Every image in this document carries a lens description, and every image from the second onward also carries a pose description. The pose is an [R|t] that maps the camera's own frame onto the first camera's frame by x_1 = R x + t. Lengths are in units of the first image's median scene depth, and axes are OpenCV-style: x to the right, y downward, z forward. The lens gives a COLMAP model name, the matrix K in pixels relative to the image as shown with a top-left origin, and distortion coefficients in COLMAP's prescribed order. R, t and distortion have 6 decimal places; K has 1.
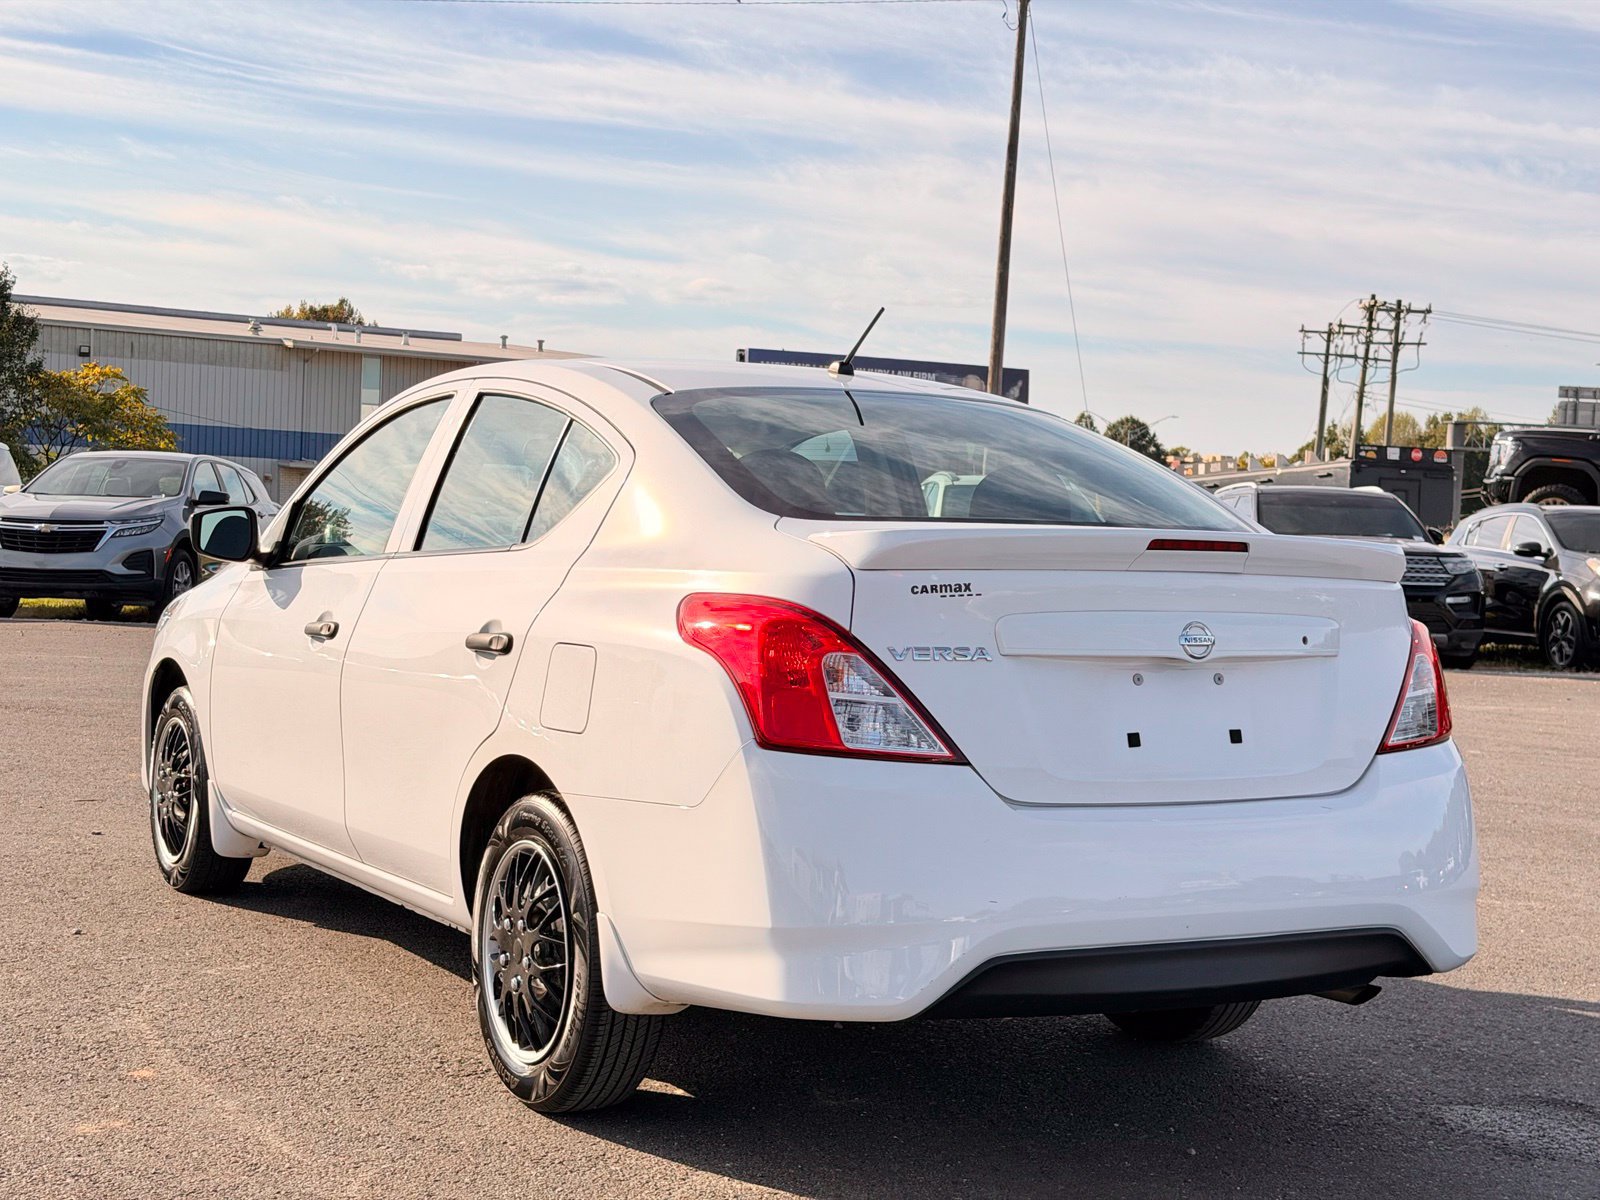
lens RADIAL K [[2203.8, 0, 794.1], [0, 2203.8, 591.5], [0, 0, 1]] dist [0.205287, -0.489679]
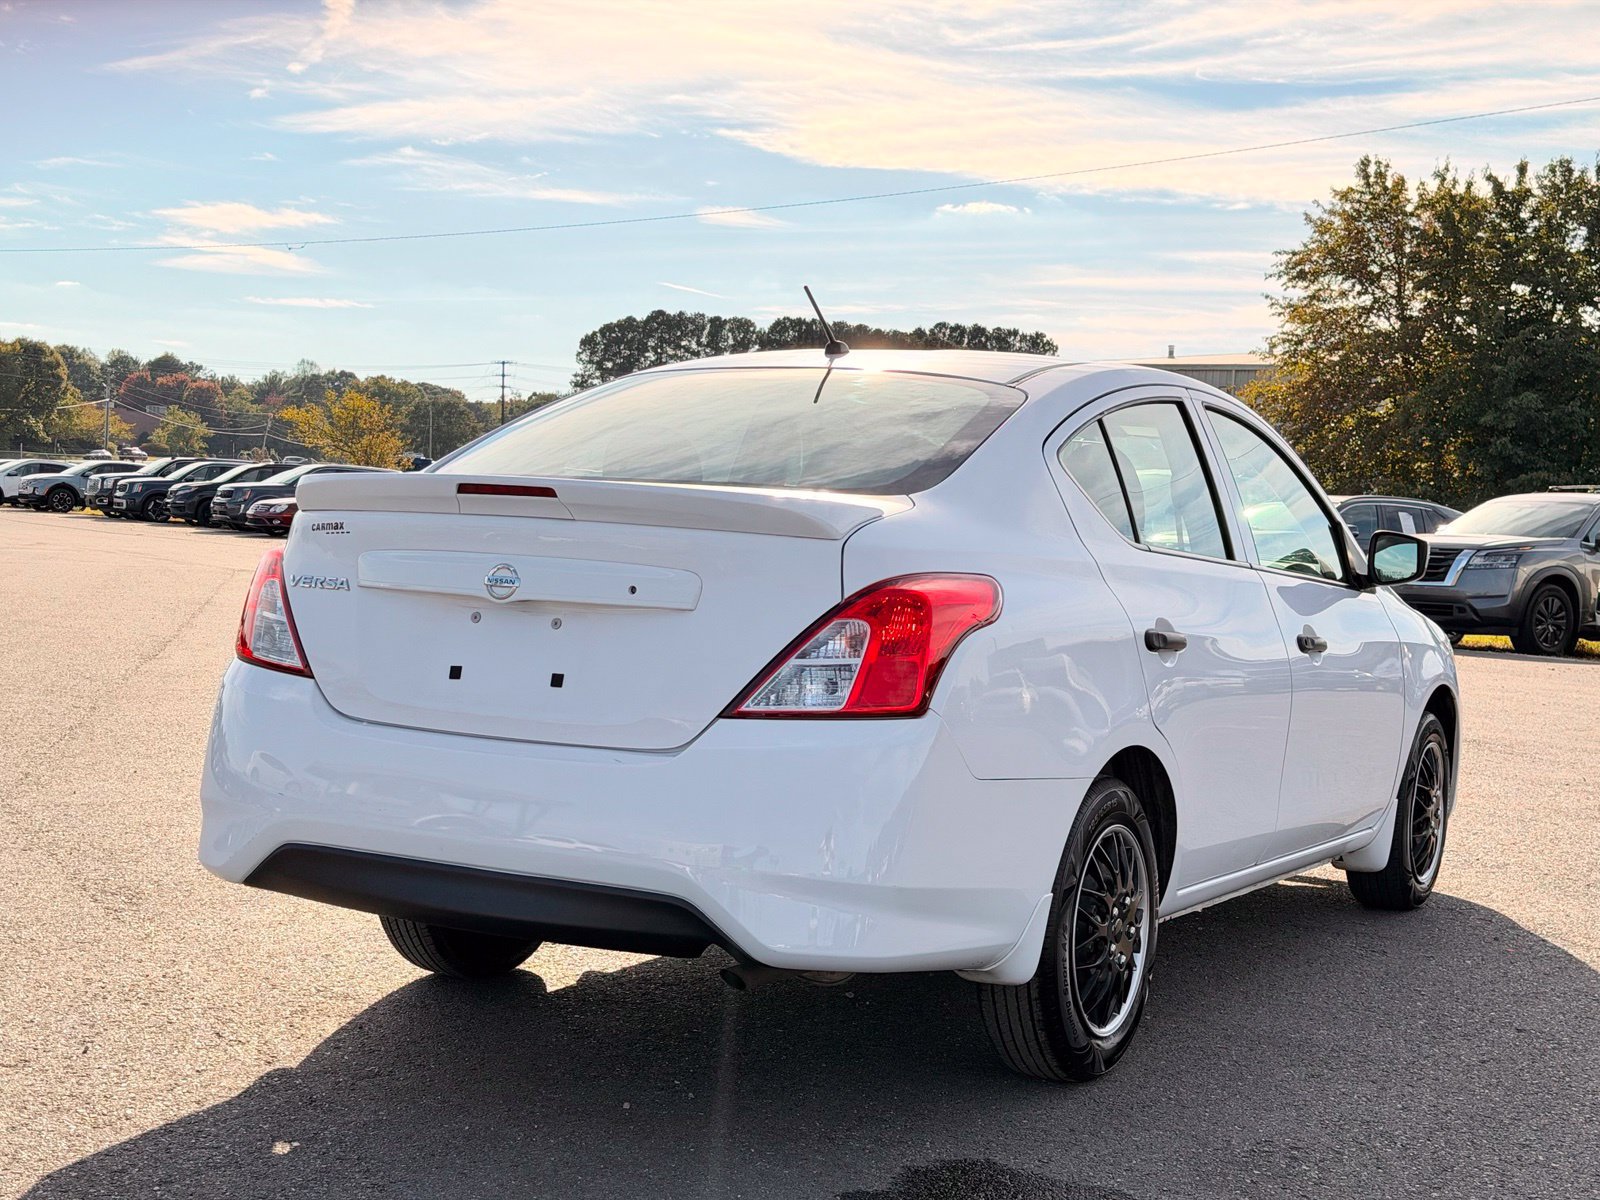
lens RADIAL K [[2161.3, 0, 738.0], [0, 2161.3, 597.3], [0, 0, 1]] dist [0.173210, -0.411845]
pose [[0.505778, 0.022431, -0.862372, 0.218974], [-0.053530, 0.998552, -0.005422, 0.005720], [0.861001, 0.048905, 0.506247, 0.114858]]
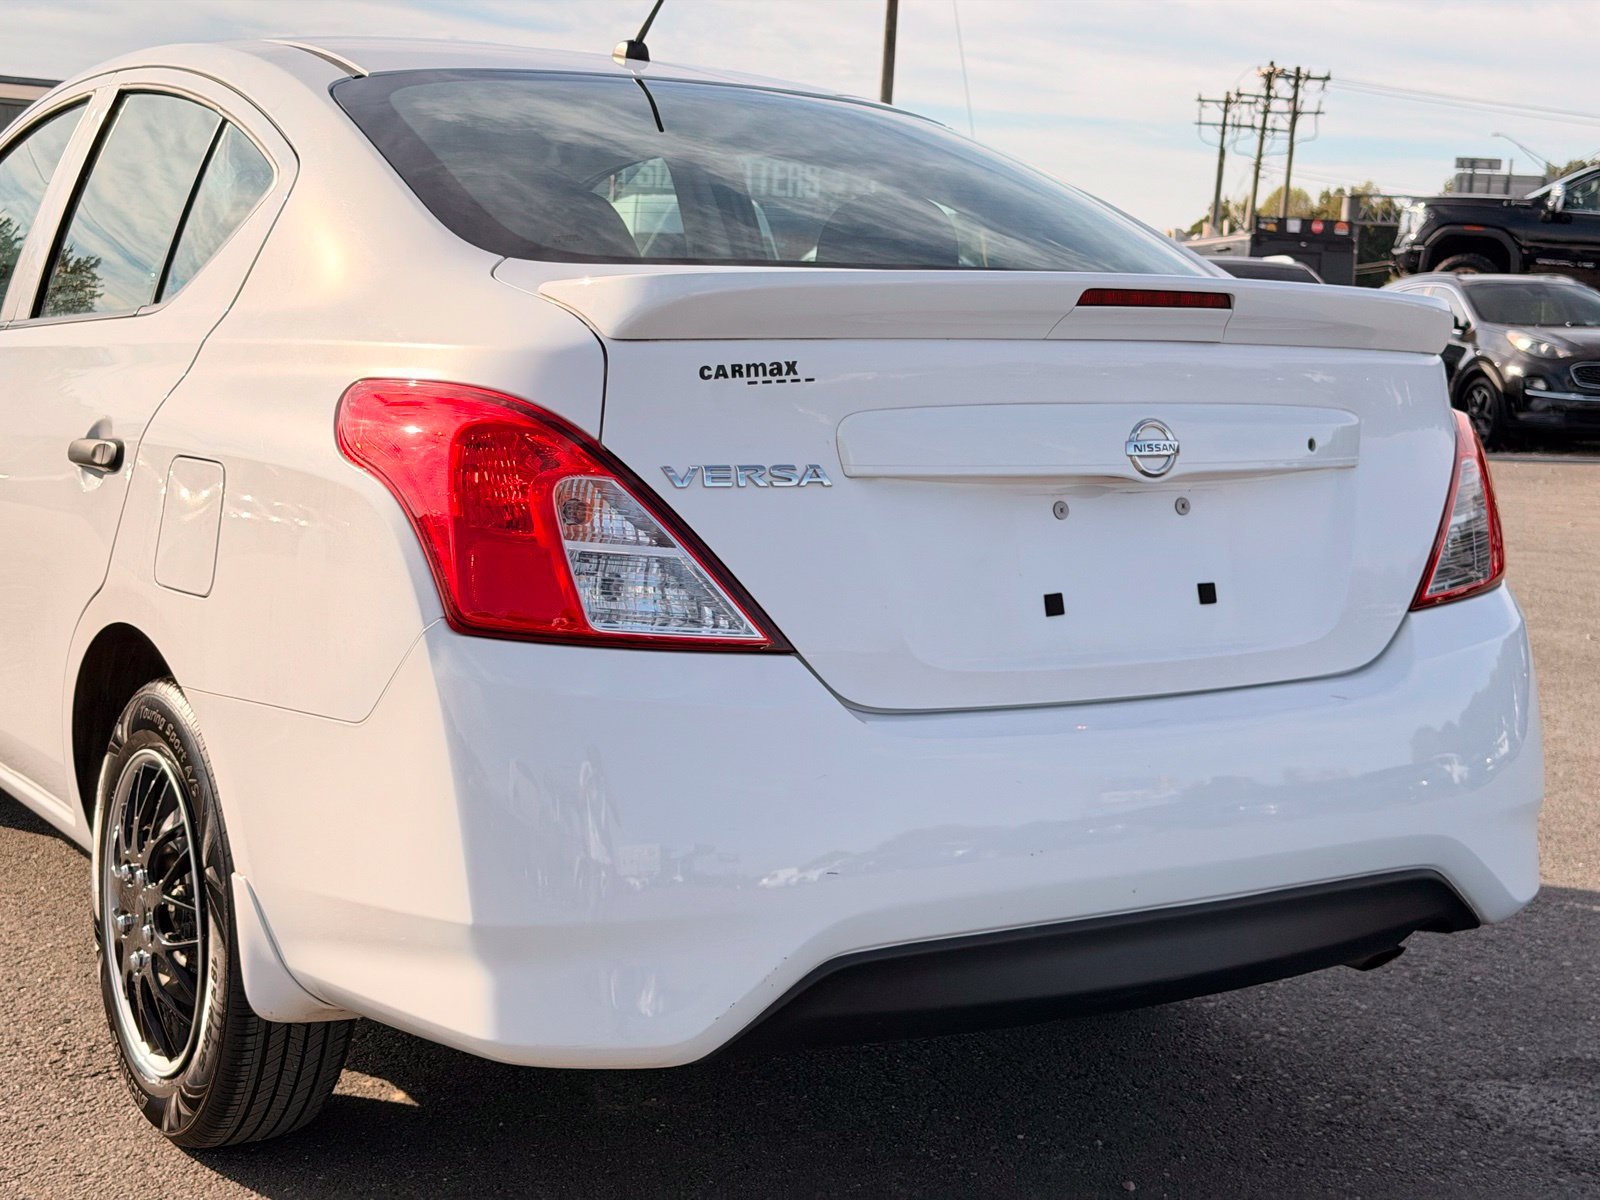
lens RADIAL K [[2203.8, 0, 794.1], [0, 2203.8, 591.5], [0, 0, 1]] dist [0.205287, -0.489679]
pose [[0.998790, -0.011496, 0.047815, 0.009268], [0.006781, 0.995200, 0.097627, 0.000012], [-0.048708, -0.097184, 0.994074, 0.071672]]
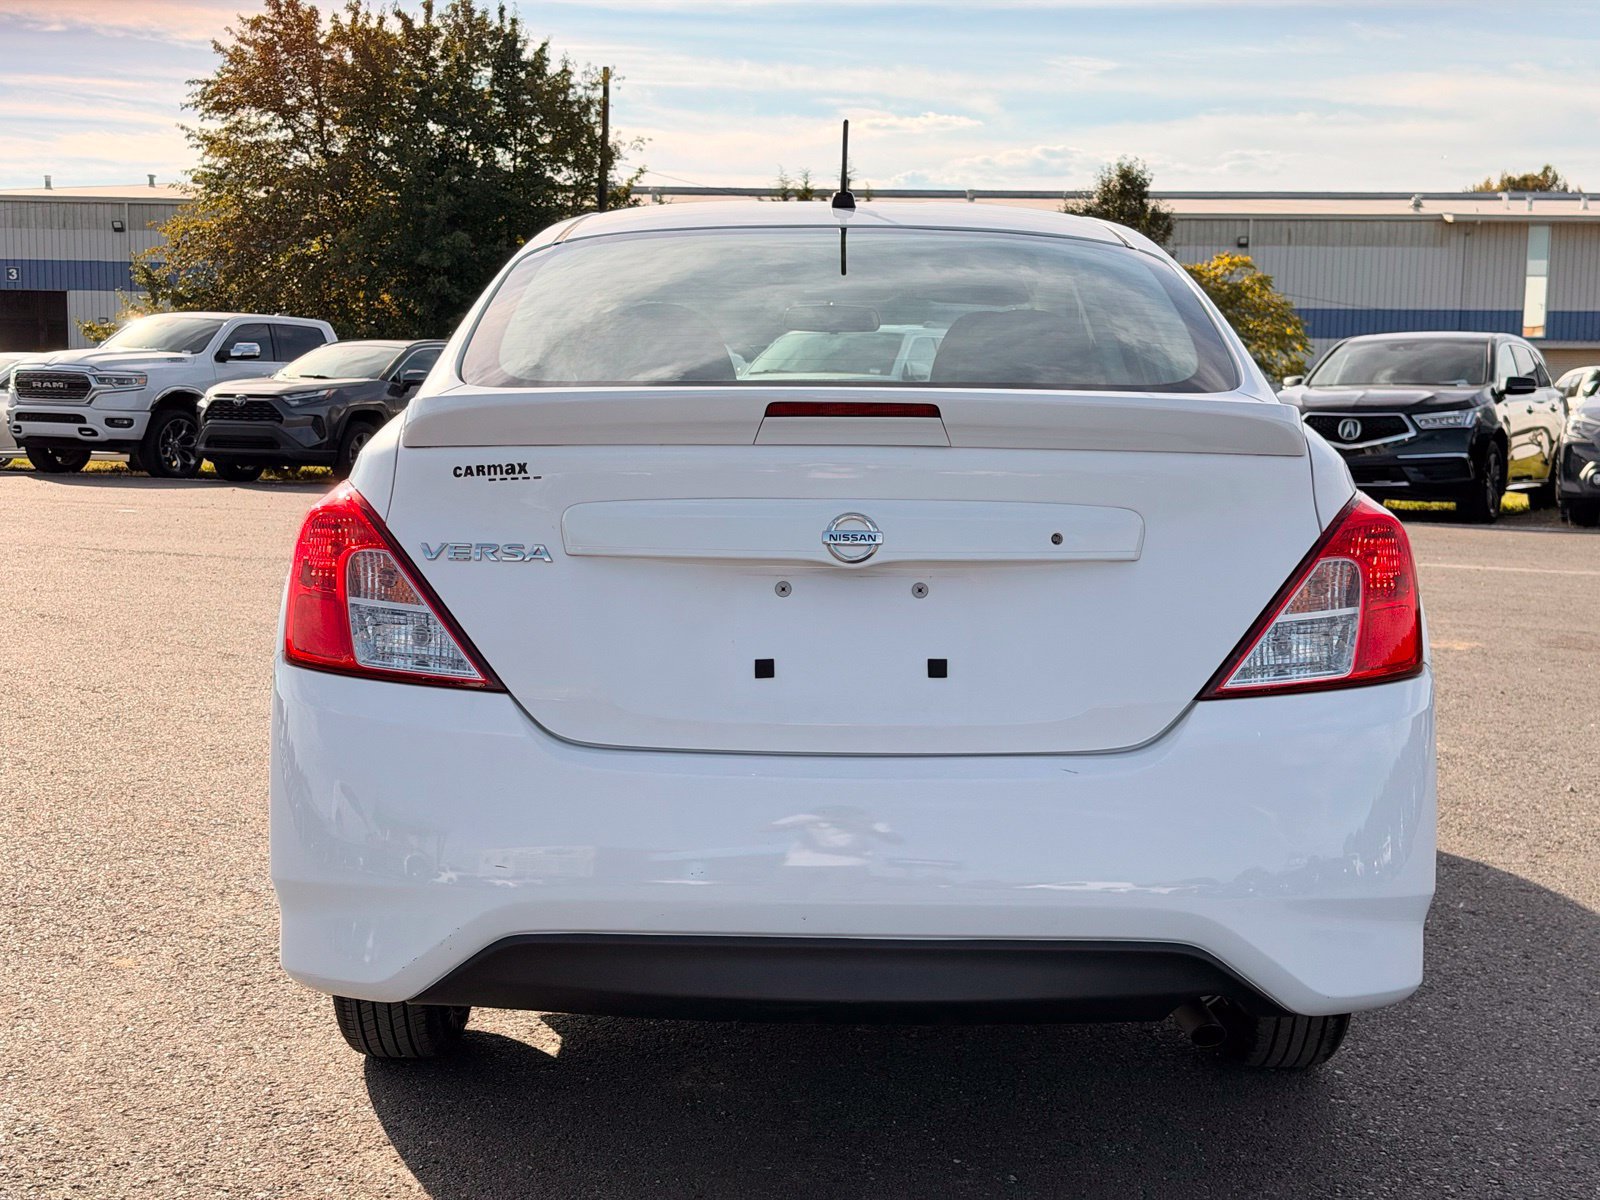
lens RADIAL K [[2203.8, 0, 794.1], [0, 2203.8, 591.5], [0, 0, 1]] dist [0.205287, -0.489679]
pose [[0.856891, 0.021004, -0.515070, 0.107535], [0.005244, 0.998763, 0.049453, 0.000669], [0.515471, -0.045077, 0.855721, 0.070566]]
